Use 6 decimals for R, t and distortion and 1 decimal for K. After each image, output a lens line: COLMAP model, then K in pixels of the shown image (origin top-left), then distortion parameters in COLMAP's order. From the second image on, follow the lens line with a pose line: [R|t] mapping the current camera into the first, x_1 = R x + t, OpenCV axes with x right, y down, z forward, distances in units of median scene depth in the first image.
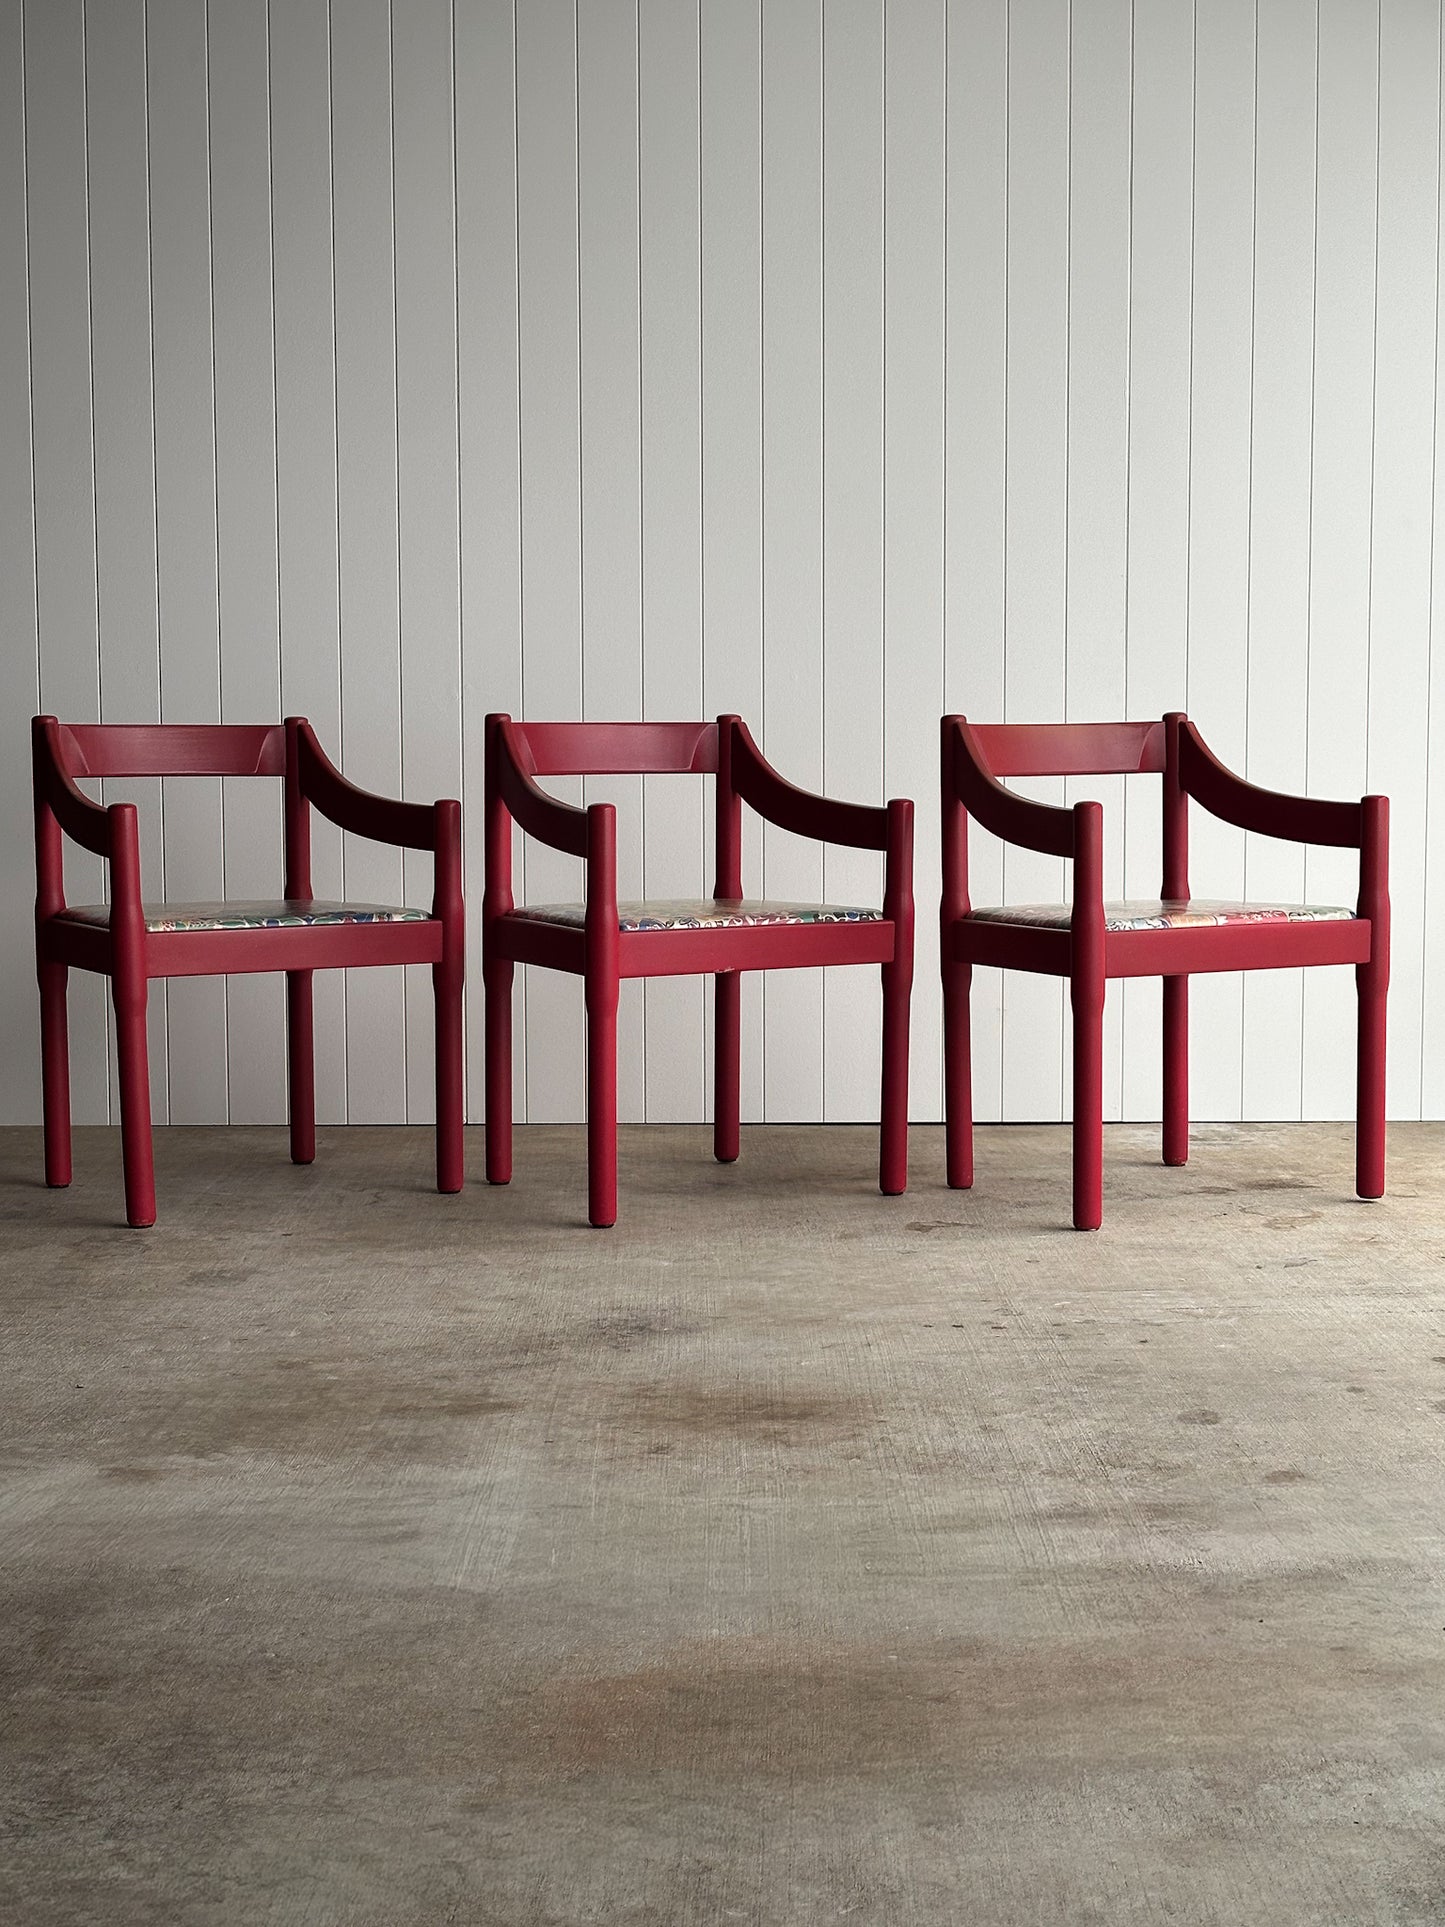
lens RADIAL K [[2668.6, 0, 710.4], [0, 2668.6, 963.5], [0, 0, 1]] dist [0.026861, -0.010884]
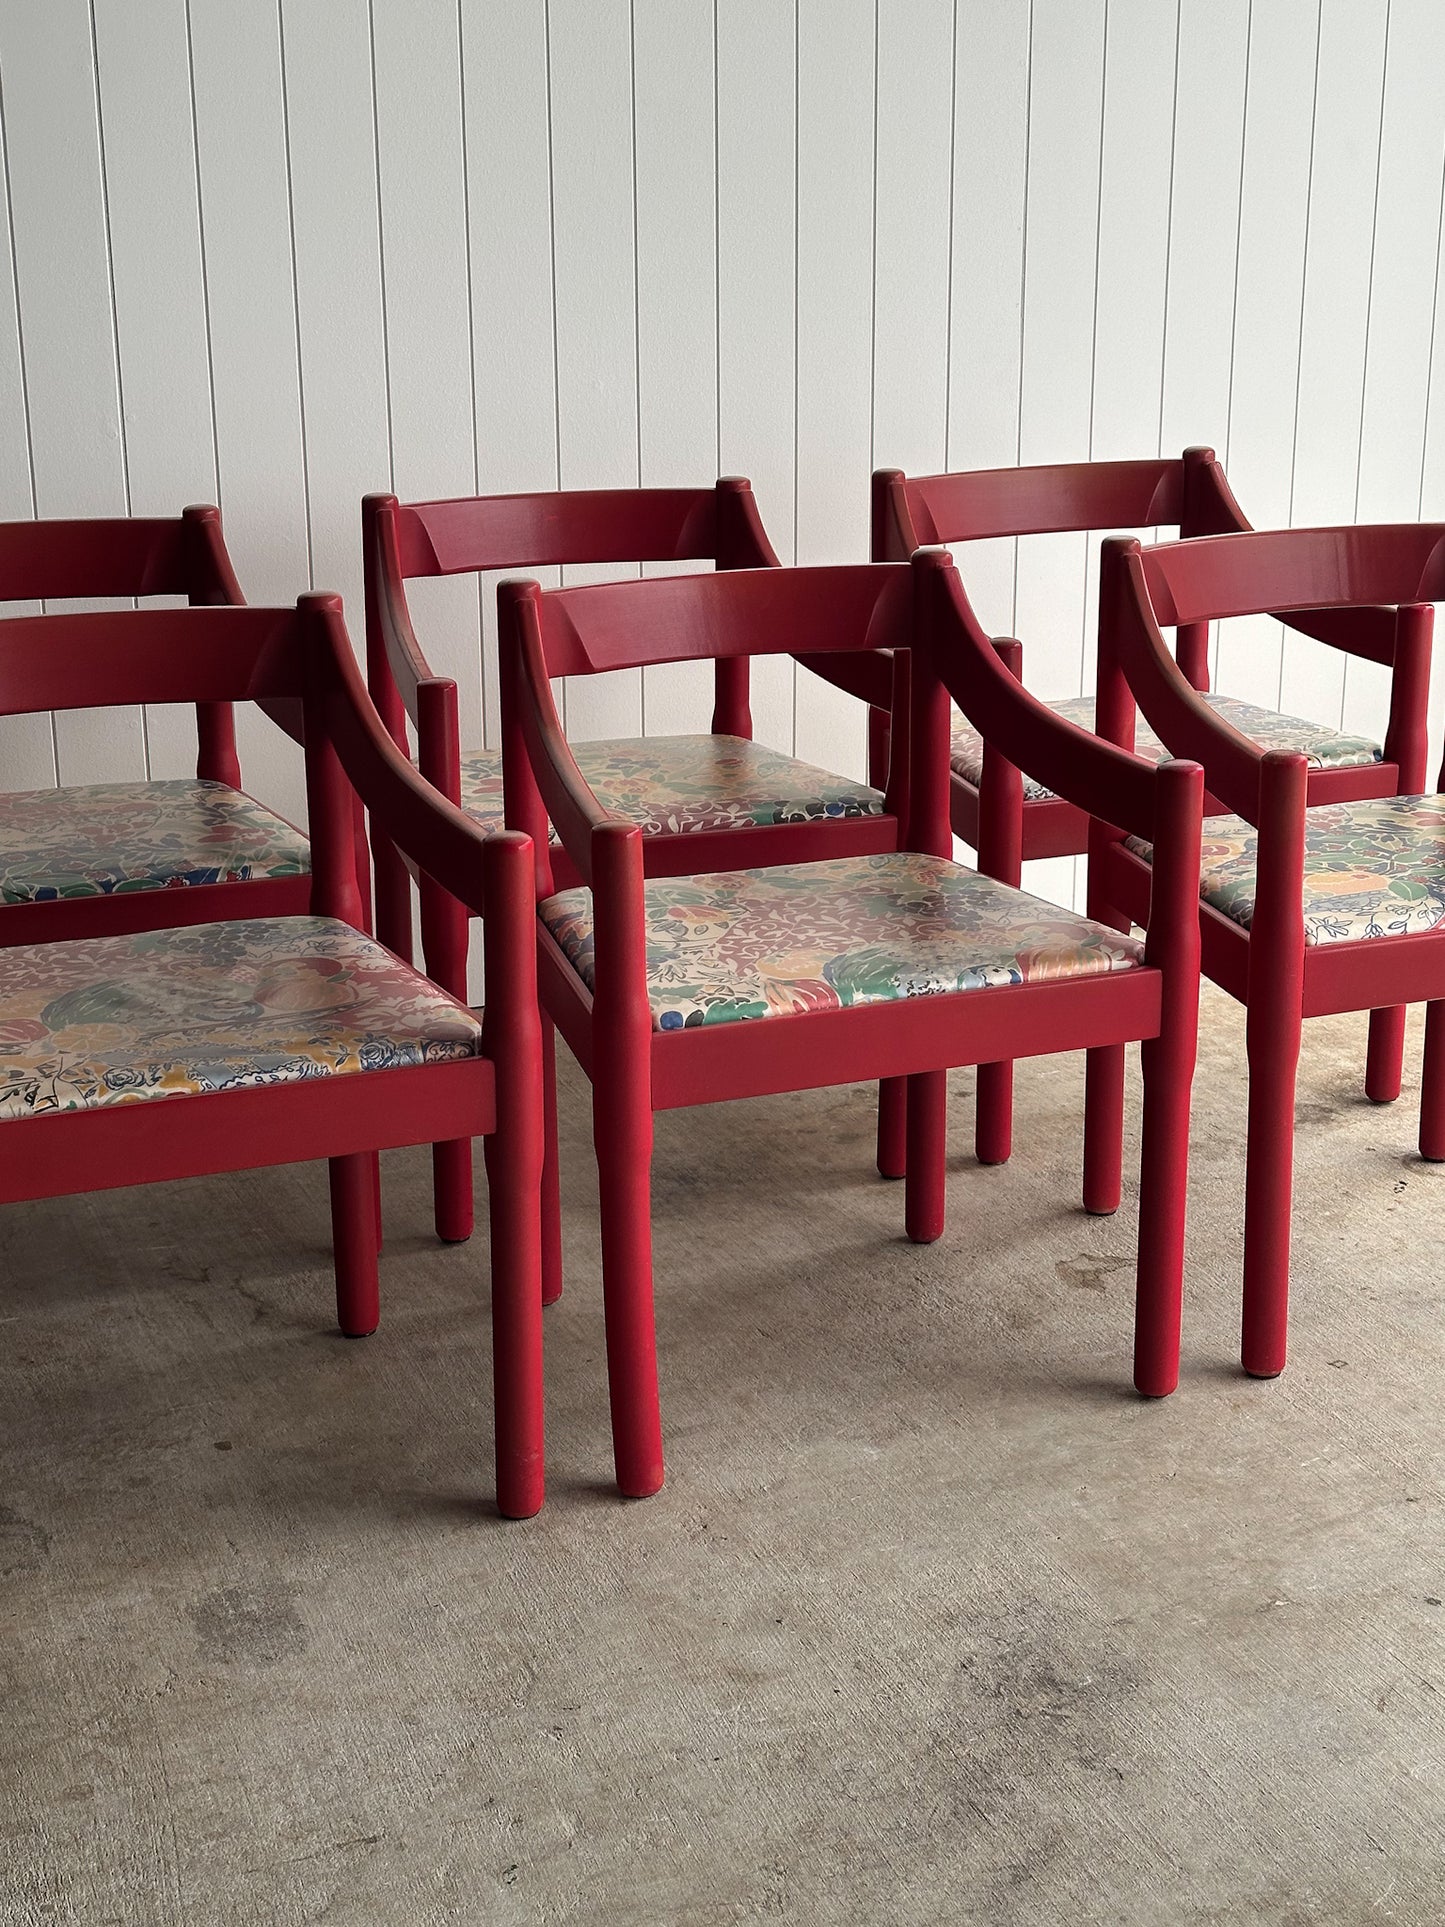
lens RADIAL K [[2747.4, 0, 721.4], [0, 2747.4, 972.7], [0, 0, 1]] dist [0.048798, -0.109546]
pose [[0.933921, -0.111284, 0.339717, -0.346559], [0.031529, 0.972249, 0.231813, -0.212340], [-0.356087, -0.205784, 0.911512, 0.505279]]
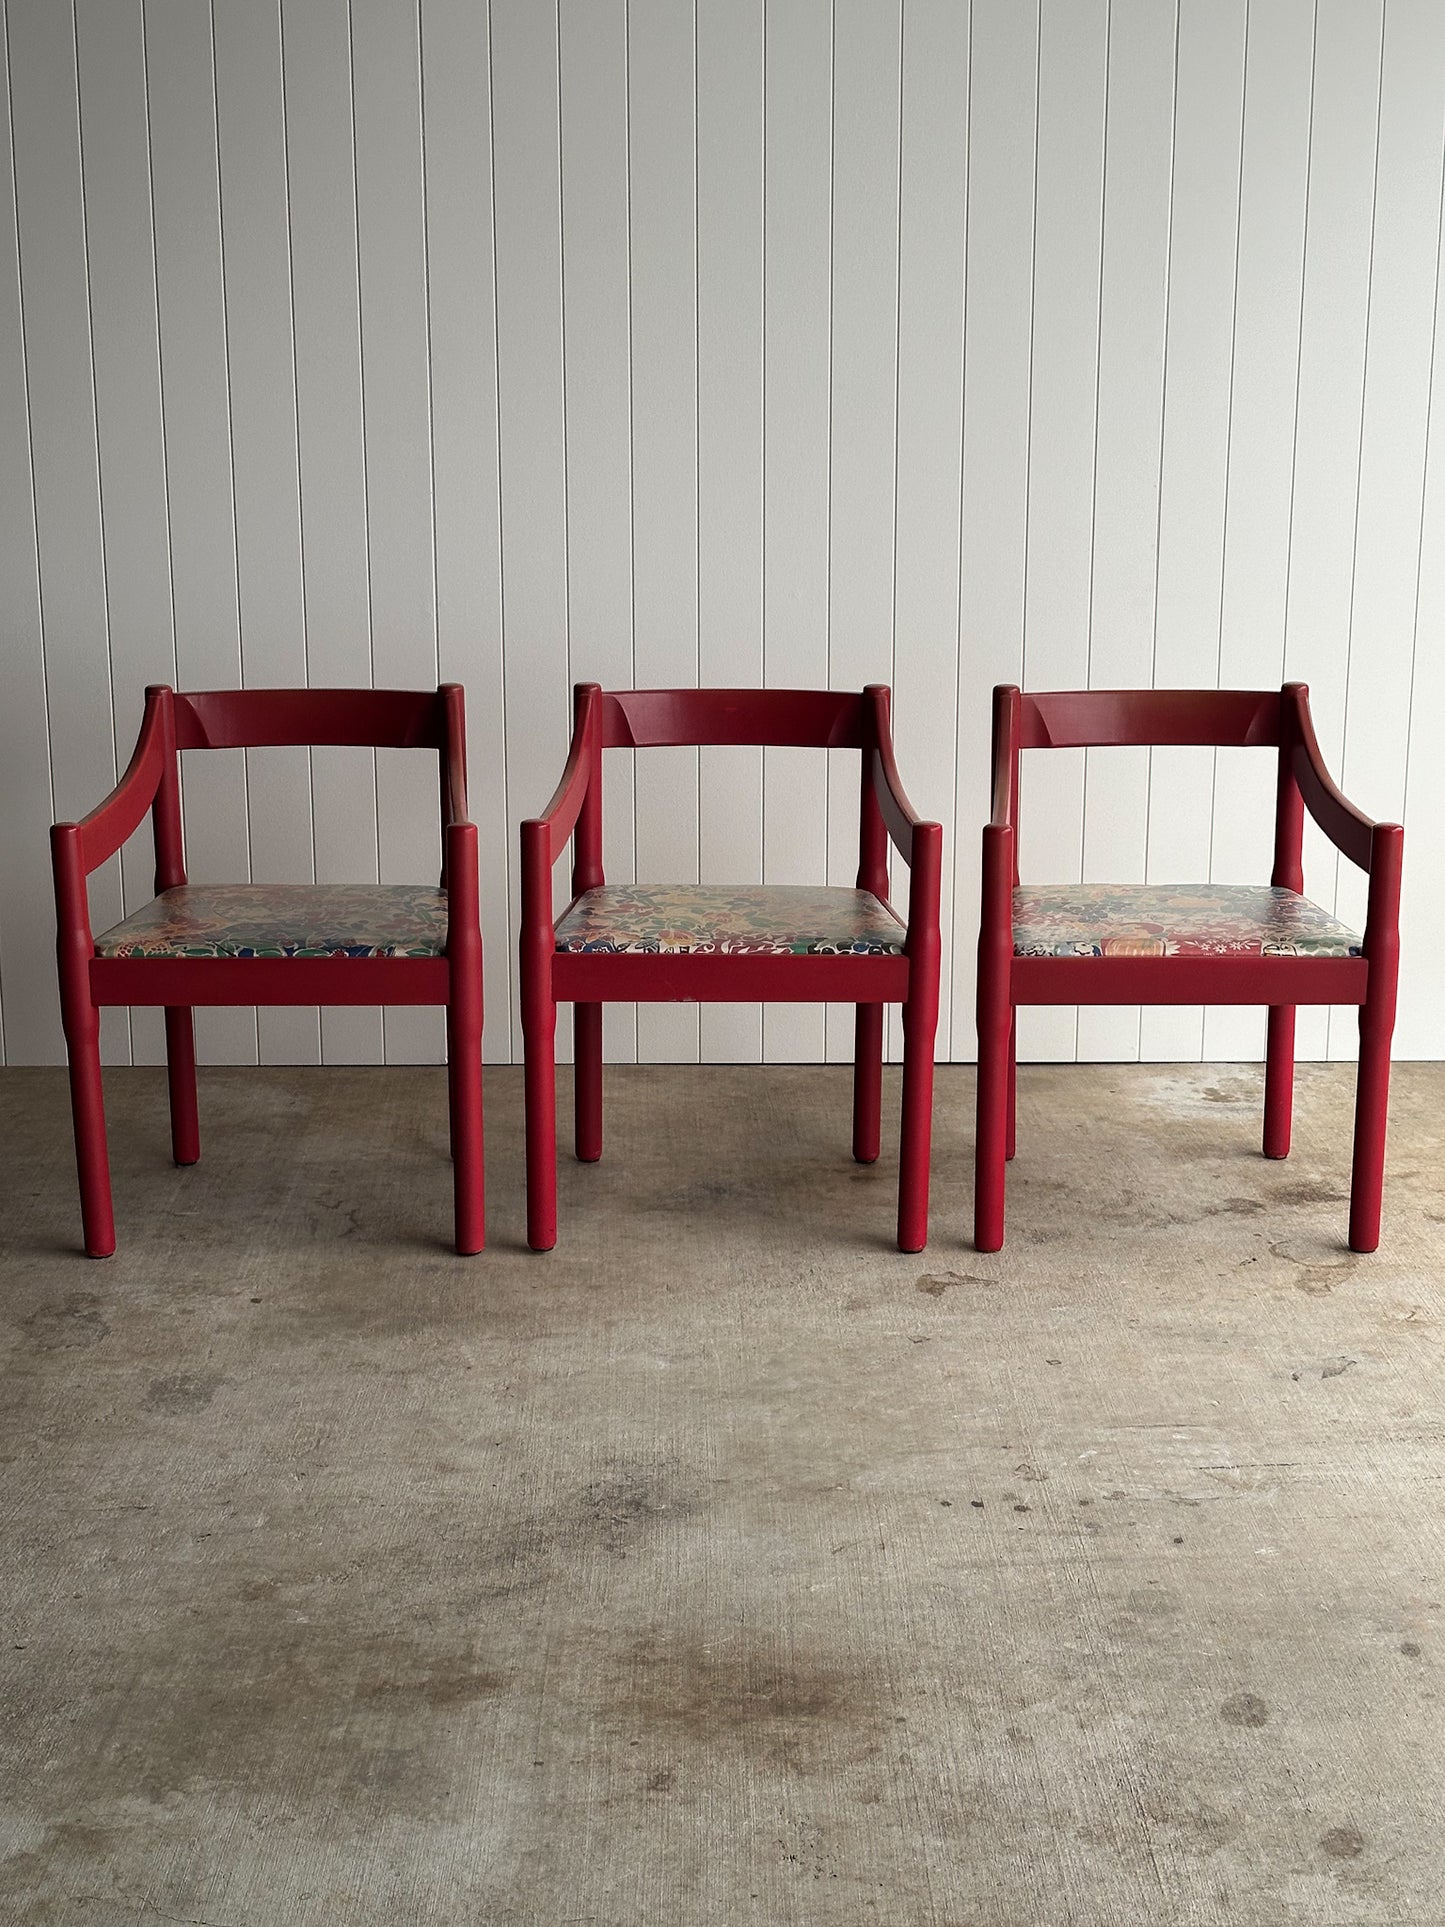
lens RADIAL K [[2662.8, 0, 740.9], [0, 2662.8, 889.5], [0, 0, 1]] dist [0.055188, -0.160224]
pose [[0.999853, 0.001269, 0.017097, -0.006595], [-0.003557, 0.990914, 0.134447, -0.223961], [-0.016771, -0.134488, 0.990773, 0.121218]]
